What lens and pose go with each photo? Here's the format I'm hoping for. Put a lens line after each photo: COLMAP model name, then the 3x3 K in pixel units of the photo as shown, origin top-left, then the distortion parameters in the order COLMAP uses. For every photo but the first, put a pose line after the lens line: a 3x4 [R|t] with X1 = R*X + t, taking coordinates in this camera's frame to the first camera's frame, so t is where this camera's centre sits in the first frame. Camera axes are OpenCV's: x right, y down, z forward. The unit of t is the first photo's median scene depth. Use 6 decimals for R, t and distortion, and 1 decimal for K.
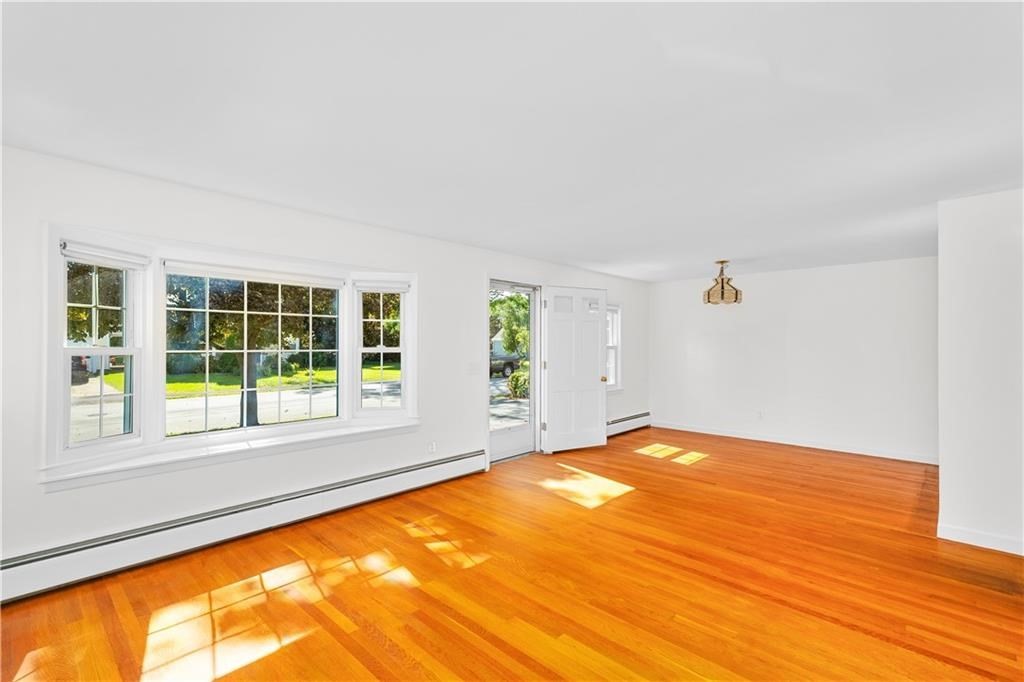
lens RADIAL K [[463.6, 0, 515.1], [0, 463.6, 349.1], [0, 0, 1]] dist [0.022272, 0.000370]
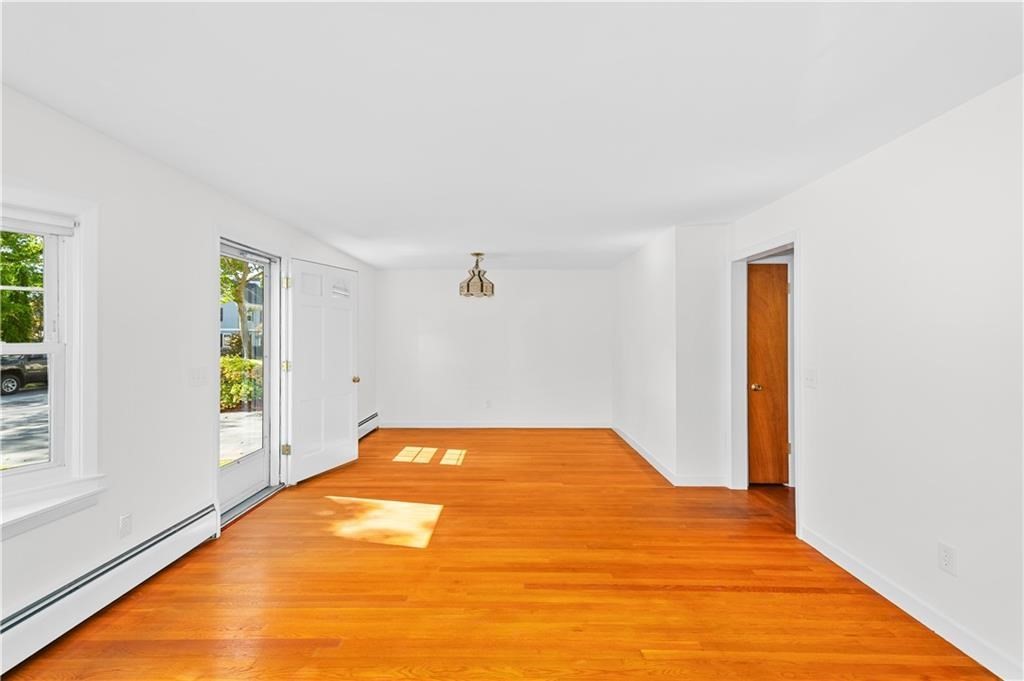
lens RADIAL K [[463.6, 0, 510.6], [0, 463.6, 338.4], [0, 0, 1]] dist [0.022272, 0.000370]
pose [[0.735938, -0.003889, 0.677038, -0.275777], [0.009579, 0.999943, -0.004669, -0.002759], [-0.676981, 0.009922, 0.735933, 0.348064]]
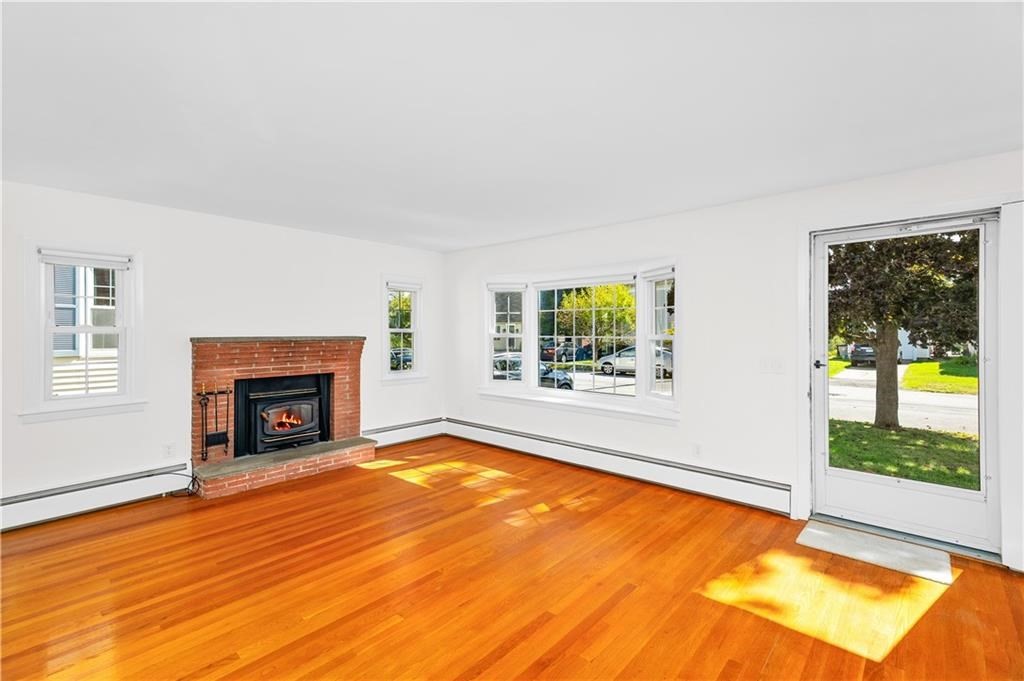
lens RADIAL K [[463.6, 0, 510.5], [0, 463.6, 334.2], [0, 0, 1]] dist [0.022272, 0.000370]
pose [[0.009496, 0.001749, -0.999953, 0.854199], [-0.010651, 0.999942, 0.001648, -0.004825], [0.999898, 0.010635, 0.009514, 0.798027]]
